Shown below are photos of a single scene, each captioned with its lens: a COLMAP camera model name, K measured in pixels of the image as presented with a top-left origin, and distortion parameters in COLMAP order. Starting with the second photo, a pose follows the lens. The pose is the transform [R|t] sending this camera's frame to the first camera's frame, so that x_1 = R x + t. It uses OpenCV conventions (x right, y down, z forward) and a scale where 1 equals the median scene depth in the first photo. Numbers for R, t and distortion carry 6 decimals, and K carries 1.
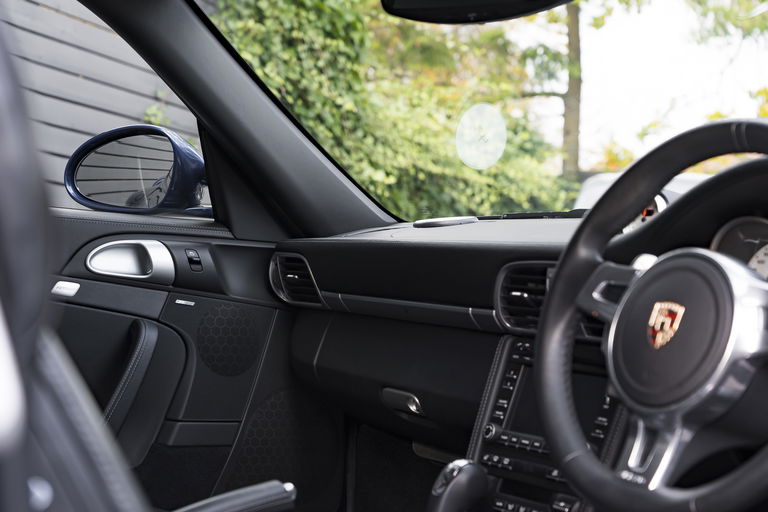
lens RADIAL K [[1433.8, 0, 380.3], [0, 1433.8, 261.4], [0, 0, 1]] dist [-0.100160, 0.000000]
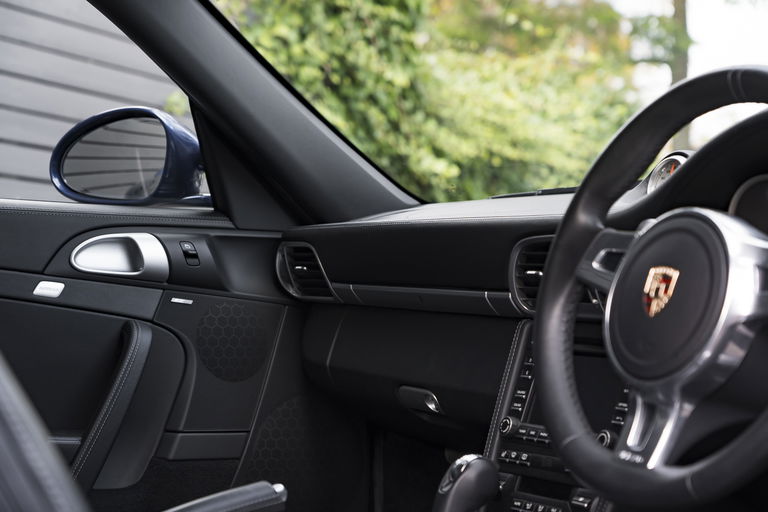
lens RADIAL K [[1717.5, 0, 384.8], [0, 1717.5, 256.6], [0, 0, 1]] dist [-0.206650, 0.000000]
pose [[0.997712, -0.037908, -0.055980, 0.053316], [0.037363, 0.999244, -0.010743, 0.017314], [0.056345, 0.008627, 0.998374, -0.072394]]
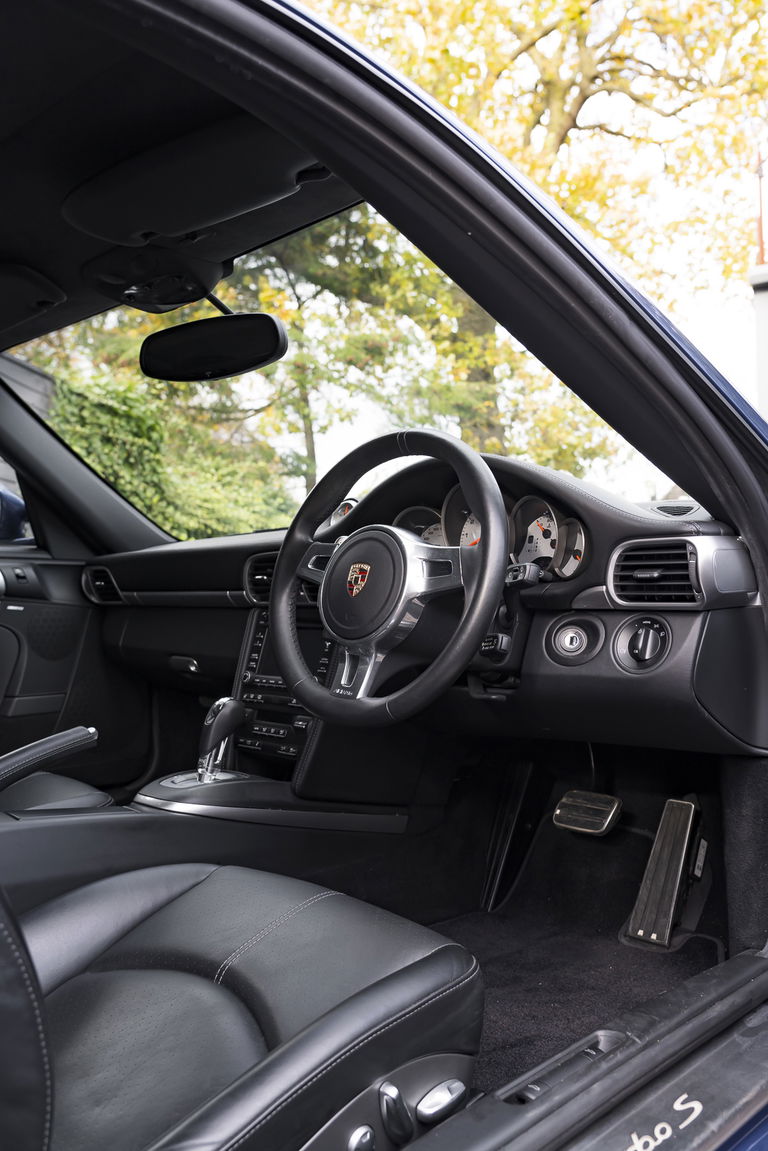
lens RADIAL K [[922.4, 0, 374.6], [0, 922.4, 583.3], [0, 0, 1]] dist [0.095378, 0.001468]
pose [[0.979066, -0.070495, 0.190948, 0.027573], [0.072205, 0.997388, -0.002003, 0.032040], [-0.190308, 0.015749, 0.981598, 0.075631]]
